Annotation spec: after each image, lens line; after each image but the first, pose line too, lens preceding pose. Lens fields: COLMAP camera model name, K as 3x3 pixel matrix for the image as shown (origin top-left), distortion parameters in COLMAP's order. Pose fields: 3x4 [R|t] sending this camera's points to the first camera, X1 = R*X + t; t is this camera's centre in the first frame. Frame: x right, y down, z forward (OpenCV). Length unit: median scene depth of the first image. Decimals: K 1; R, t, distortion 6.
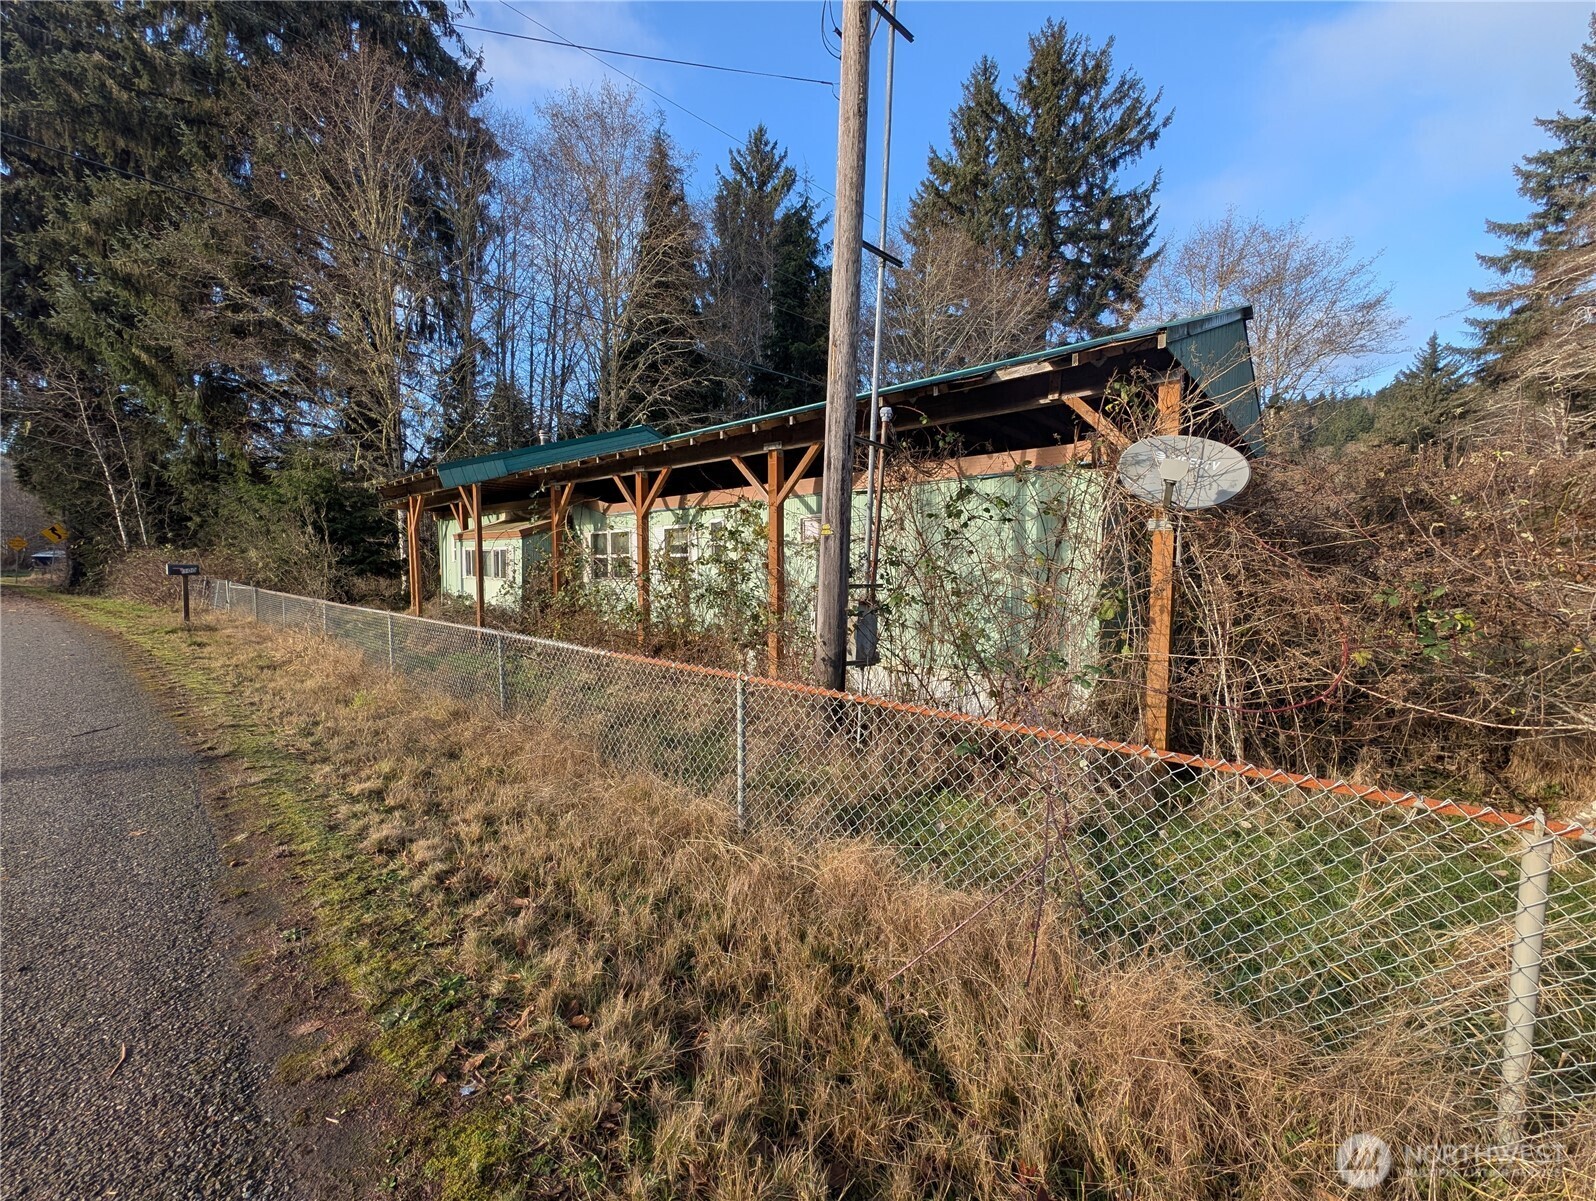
lens RADIAL K [[600.8, 0, 797.8], [0, 600.8, 601.3], [0, 0, 1]] dist [-0.002129, 0.000428]
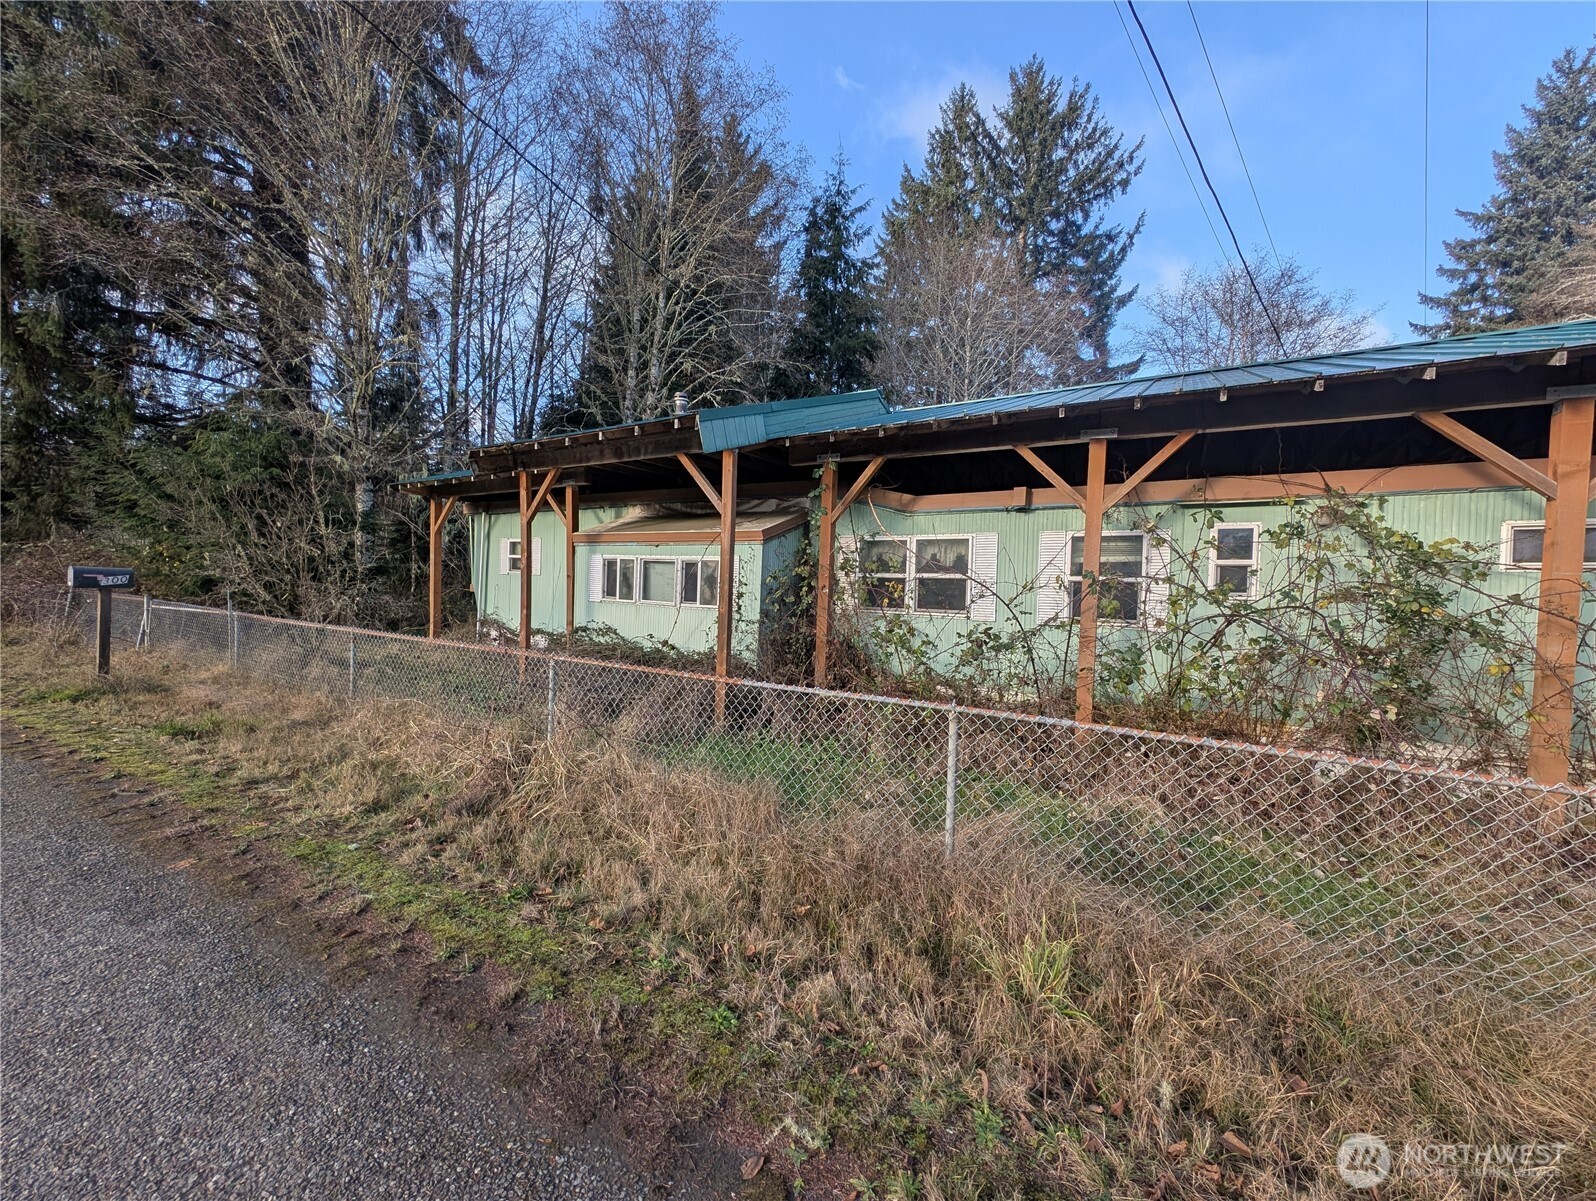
lens RADIAL K [[600.7, 0, 798.0], [0, 600.7, 600.5], [0, 0, 1]] dist [0.000128, -0.000415]
pose [[0.983080, 0.019269, 0.182158, -0.208517], [-0.013245, 0.999326, -0.034226, -0.009249], [-0.182695, 0.031234, 0.982673, 0.146368]]
